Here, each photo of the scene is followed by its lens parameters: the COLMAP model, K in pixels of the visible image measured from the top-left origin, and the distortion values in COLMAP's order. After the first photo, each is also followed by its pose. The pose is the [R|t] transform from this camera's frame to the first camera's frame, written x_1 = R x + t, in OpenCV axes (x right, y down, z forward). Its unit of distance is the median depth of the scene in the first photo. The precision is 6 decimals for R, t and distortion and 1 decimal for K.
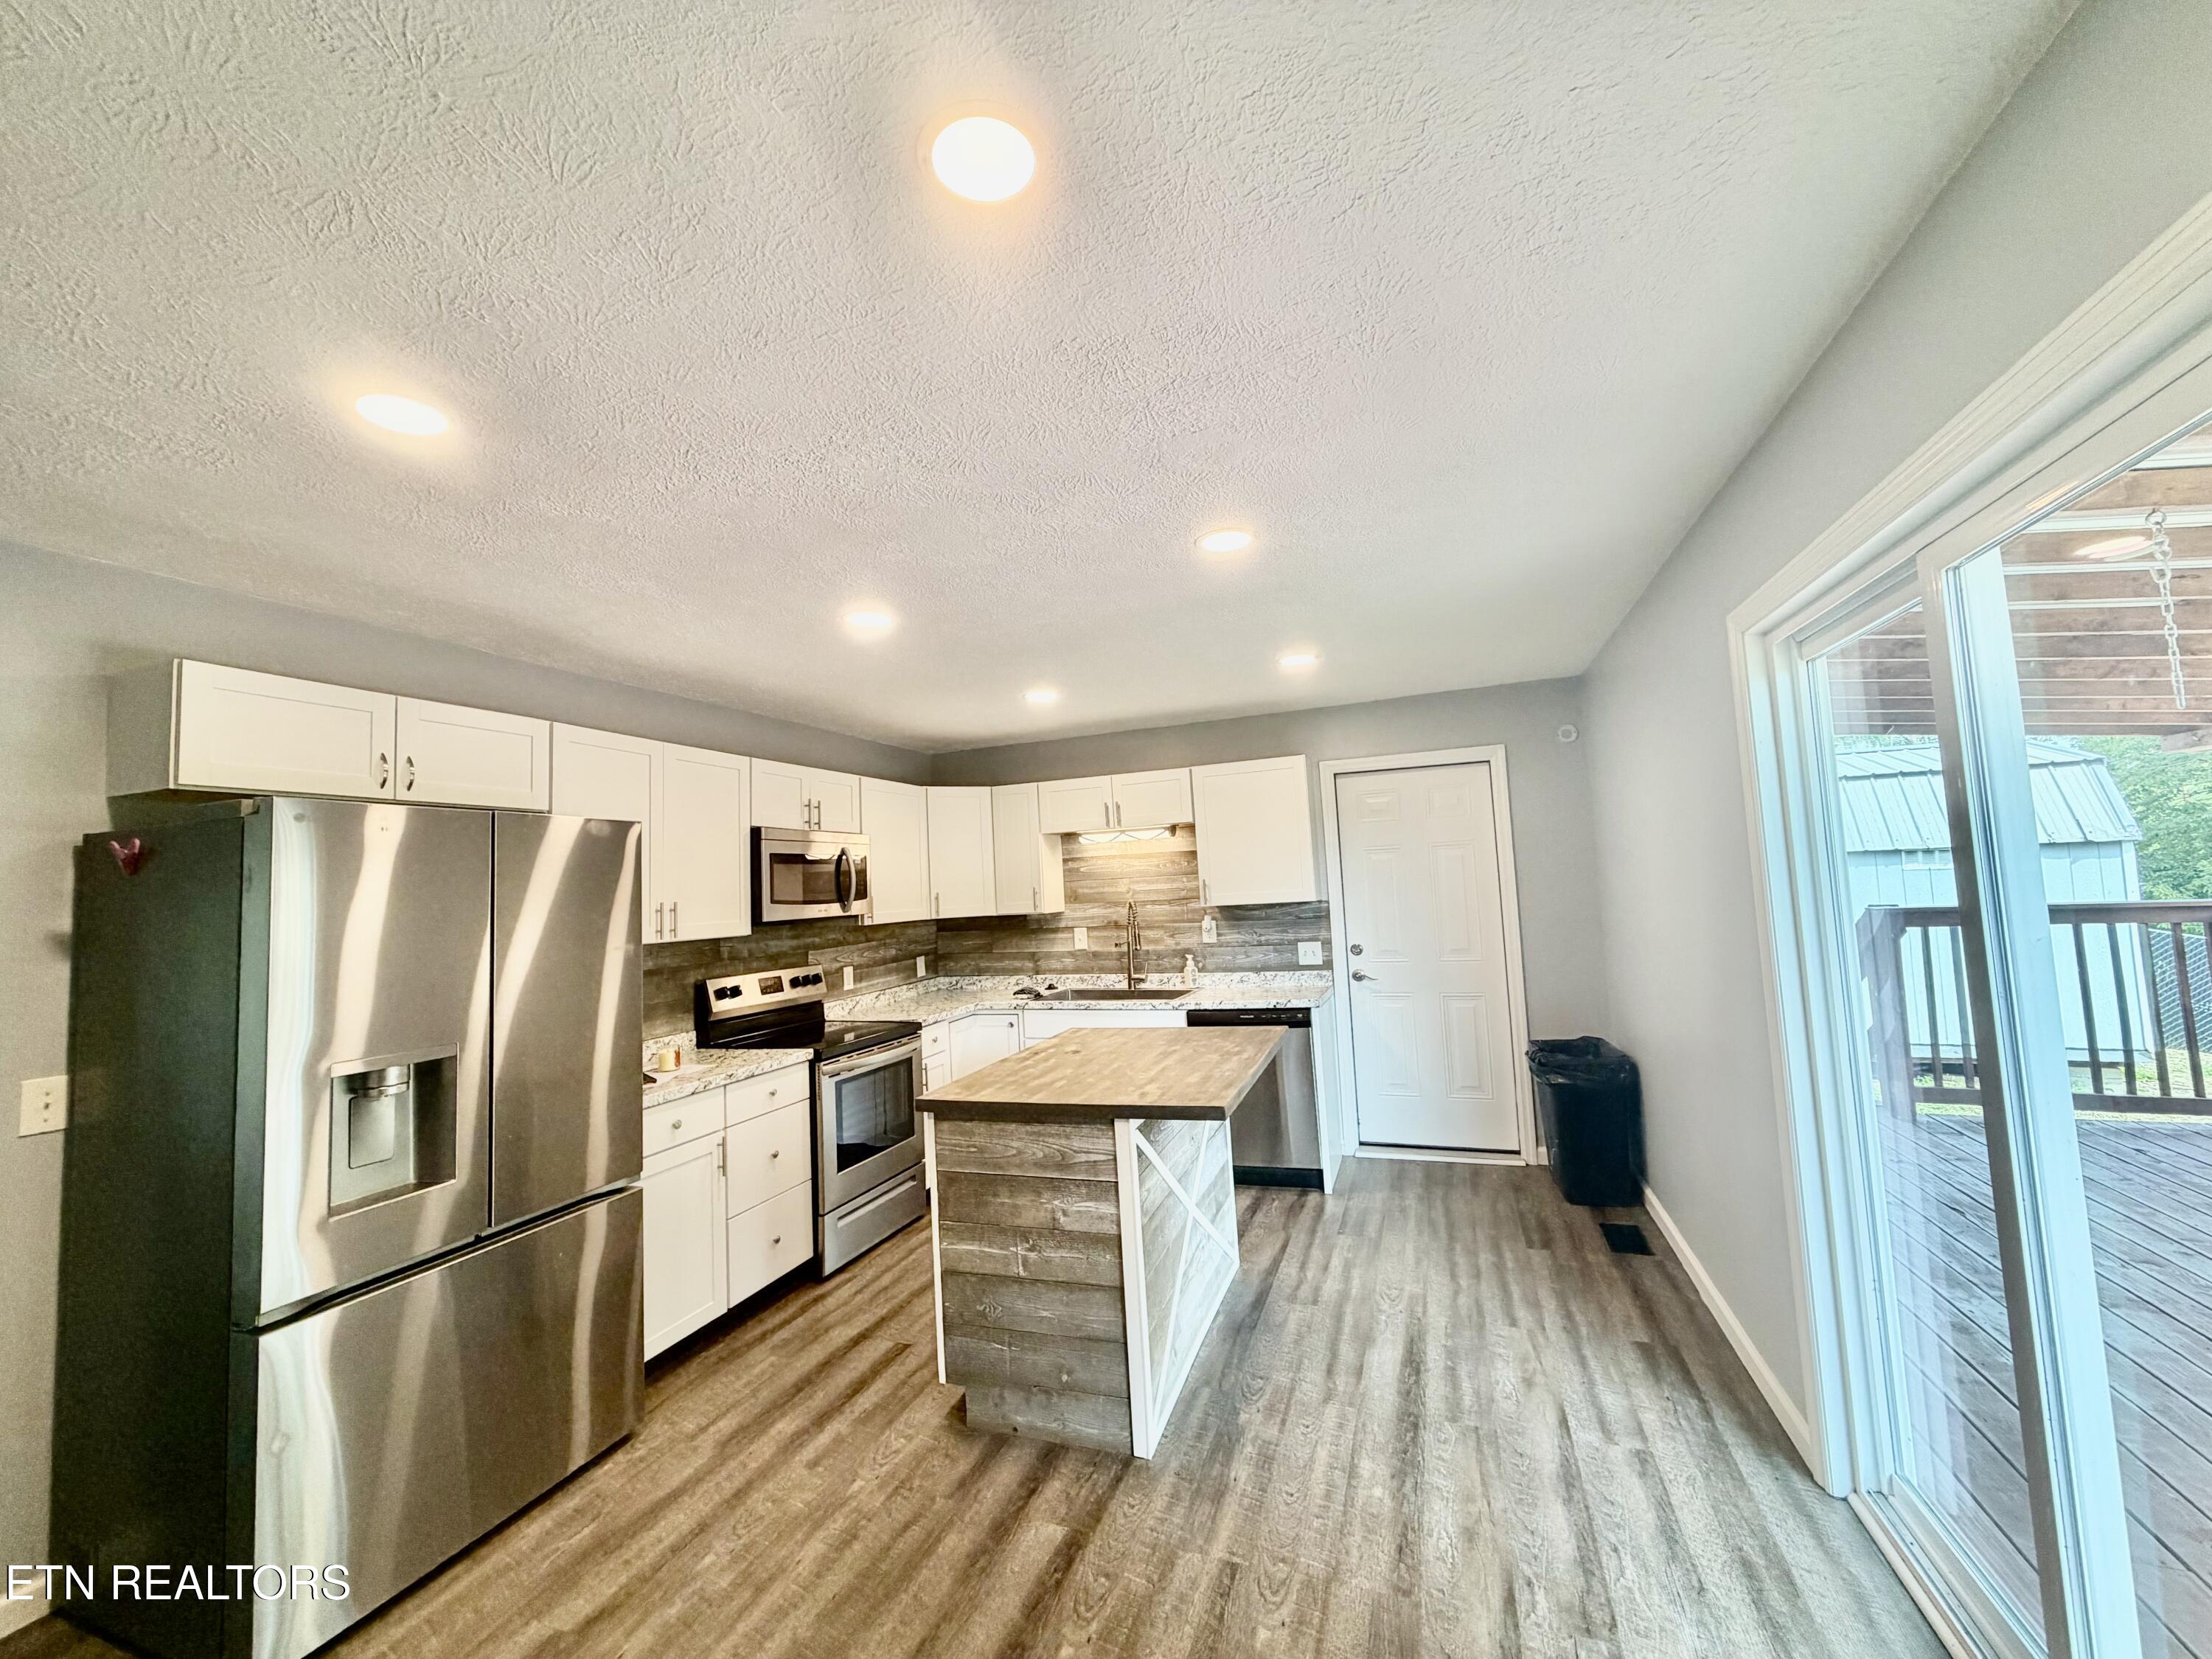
lens RADIAL K [[877.7, 0, 1100.2], [0, 877.7, 829.0], [0, 0, 1]] dist [0.000727, -0.000155]
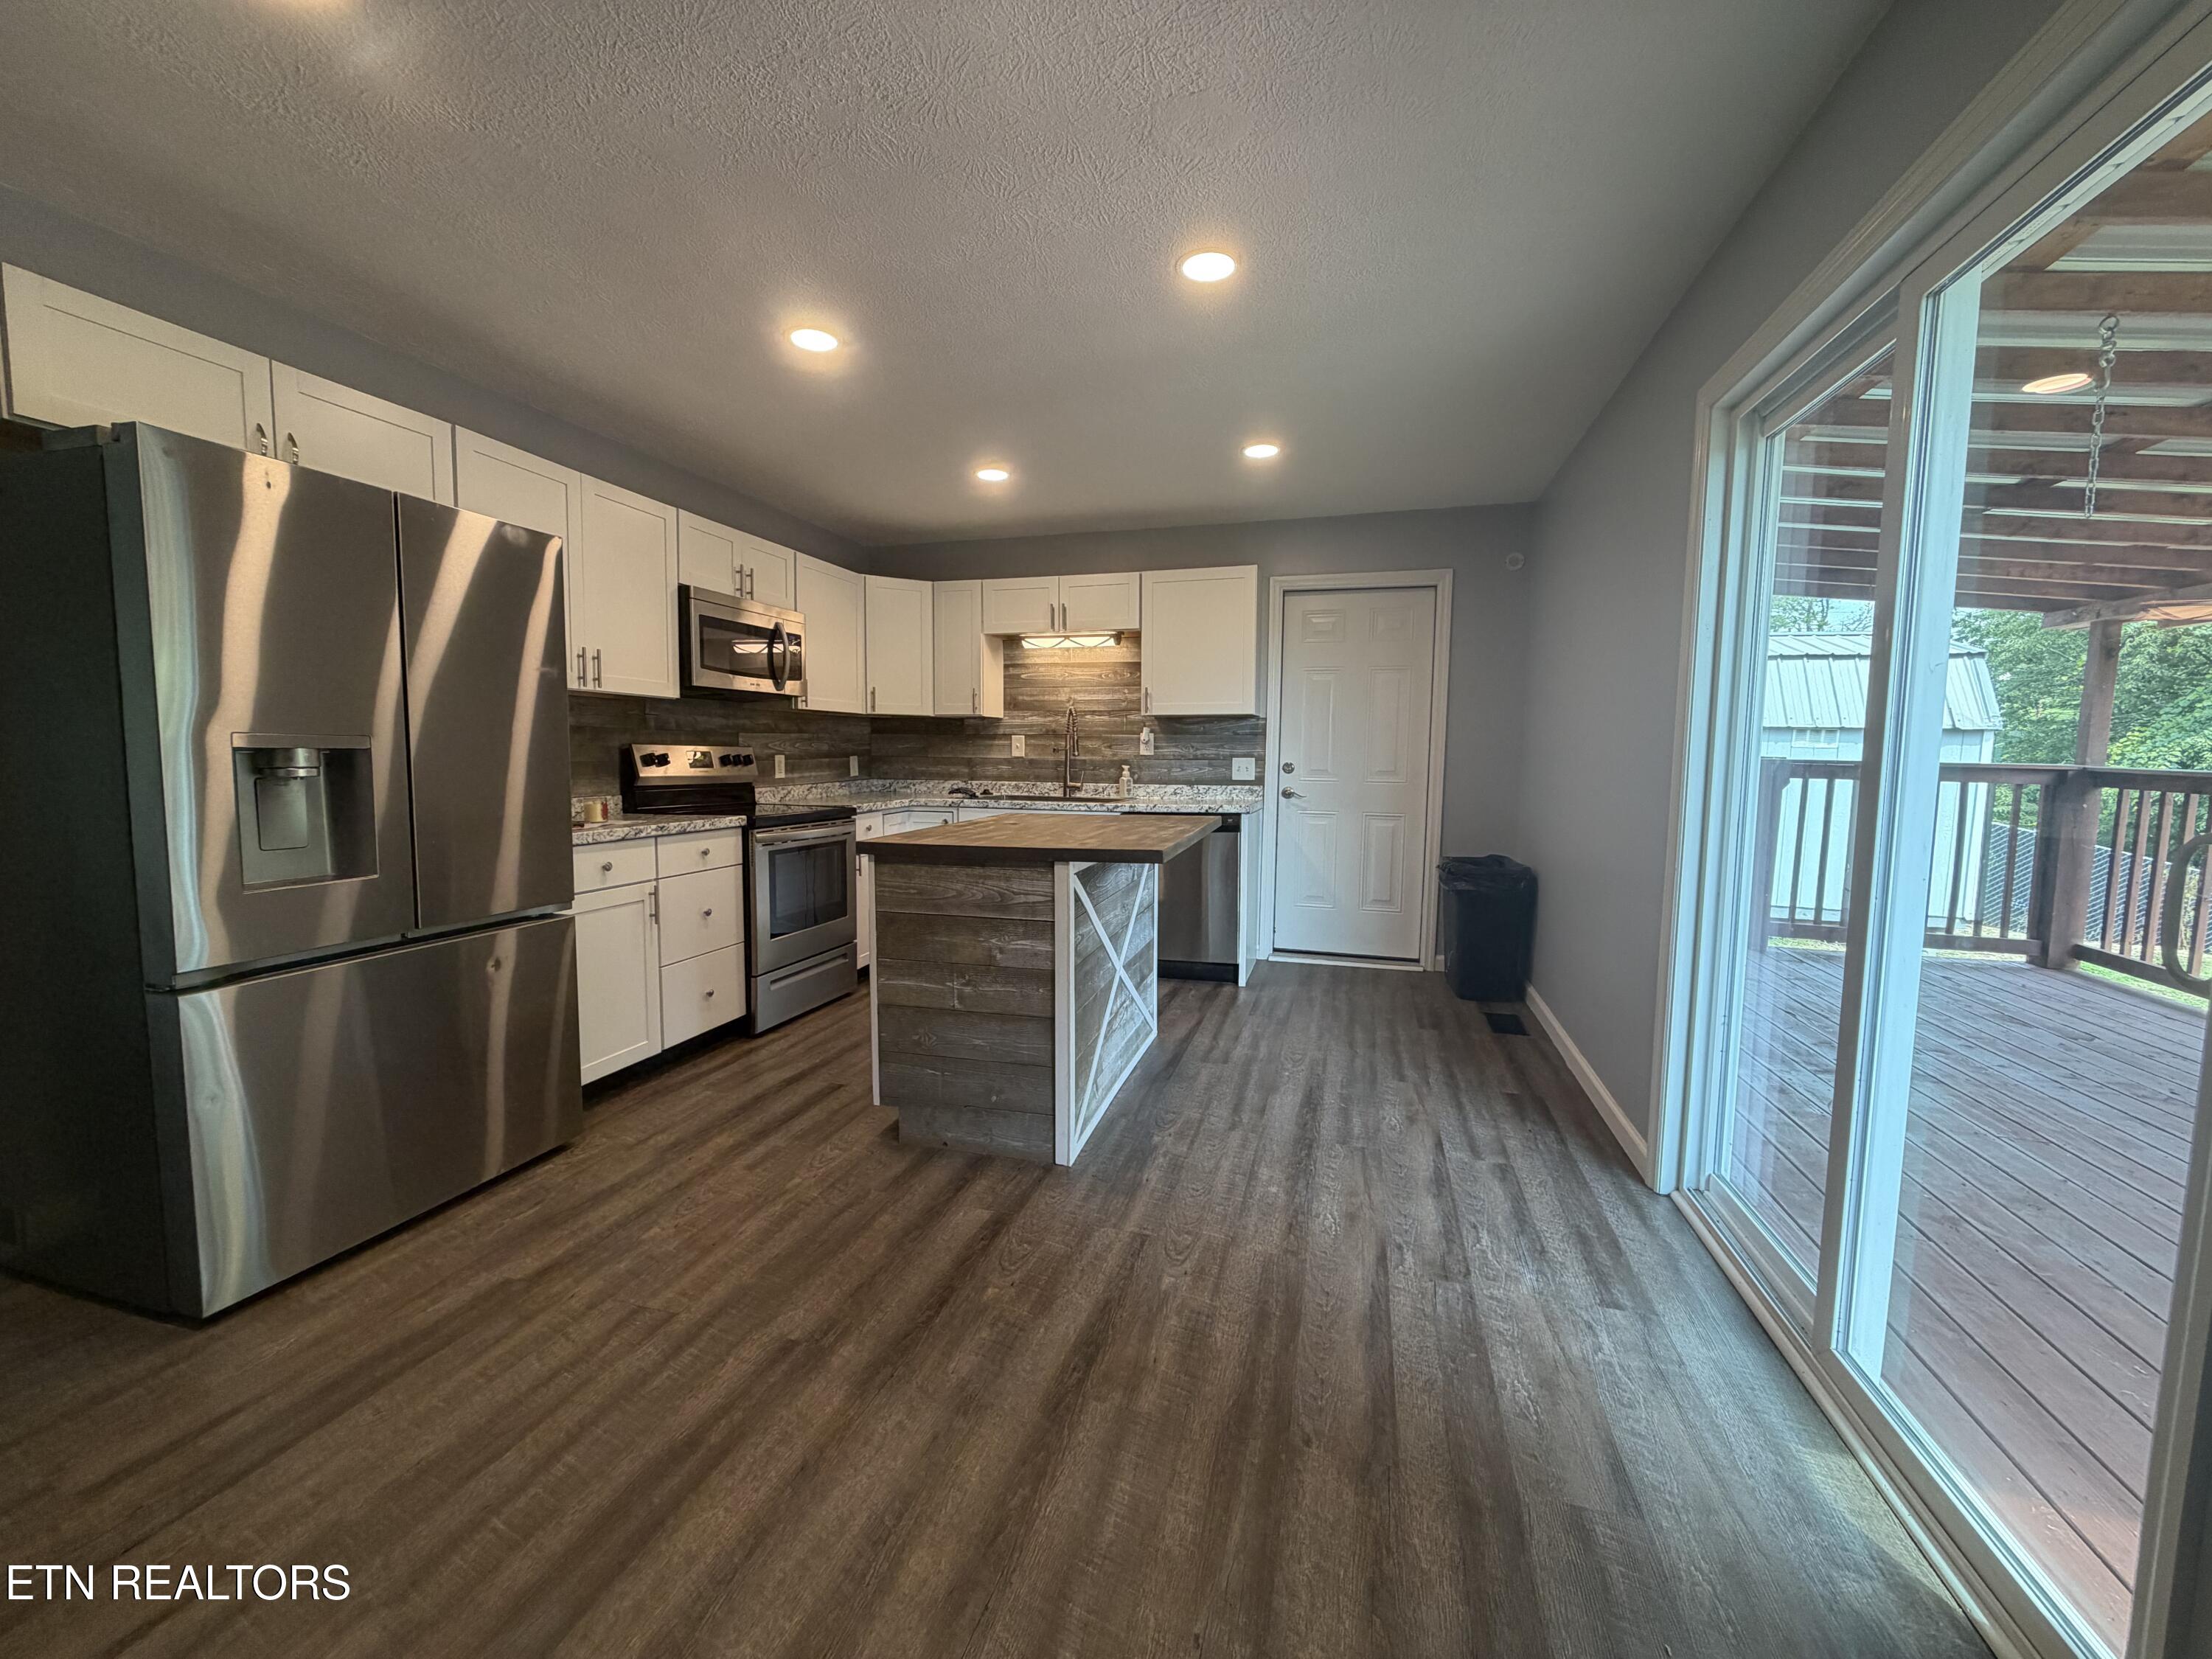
lens RADIAL K [[877.7, 0, 1100.2], [0, 877.7, 829.0], [0, 0, 1]] dist [0.000727, -0.000155]
pose [[0.995030, 0.052579, 0.084567, -0.017318], [-0.065125, 0.986045, 0.153210, 0.115338], [-0.075331, -0.157956, 0.984569, -0.008021]]
